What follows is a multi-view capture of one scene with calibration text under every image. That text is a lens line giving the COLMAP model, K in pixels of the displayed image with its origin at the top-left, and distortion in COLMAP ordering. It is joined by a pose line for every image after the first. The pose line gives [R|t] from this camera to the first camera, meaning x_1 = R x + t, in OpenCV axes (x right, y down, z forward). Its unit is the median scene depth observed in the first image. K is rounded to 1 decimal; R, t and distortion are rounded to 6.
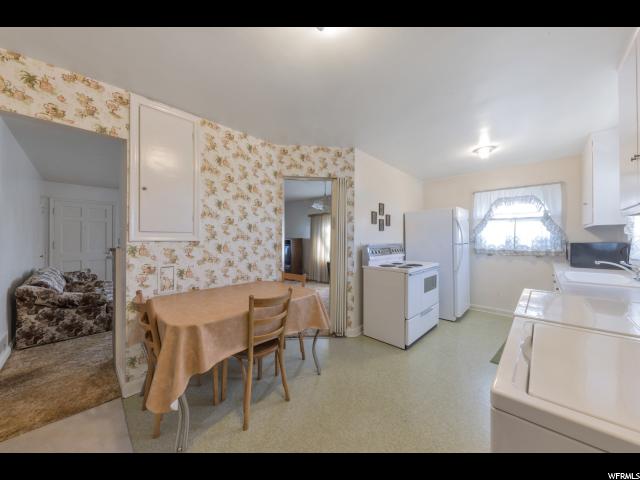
lens RADIAL K [[231.4, 0, 320.0], [0, 231.4, 240.0], [0, 0, 1]] dist [-0.000156, -0.000021]
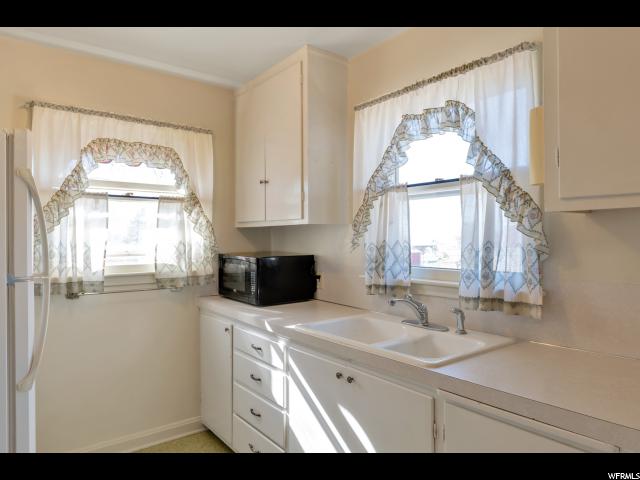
lens RADIAL K [[429.7, 0, 320.0], [0, 429.7, 240.0], [0, 0, 1]] dist [0.000269, 0.000299]
pose [[0.150460, -0.004798, 0.988604, 0.173630], [0.006349, 0.999972, 0.003887, -0.023136], [-0.988596, 0.005692, 0.150487, 0.613811]]
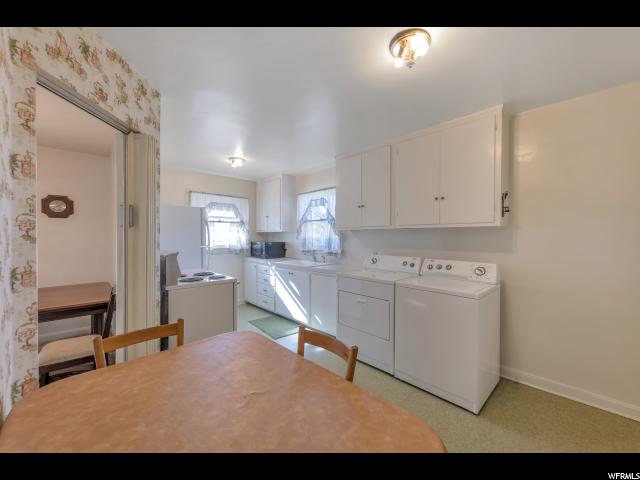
lens RADIAL K [[255.7, 0, 320.0], [0, 255.7, 240.0], [0, 0, 1]] dist [-0.001404, -0.000084]
pose [[0.055565, -0.014179, 0.998354, -0.426040], [0.001351, 0.999899, 0.014126, -0.022155], [-0.998454, 0.000564, 0.055578, 0.473283]]
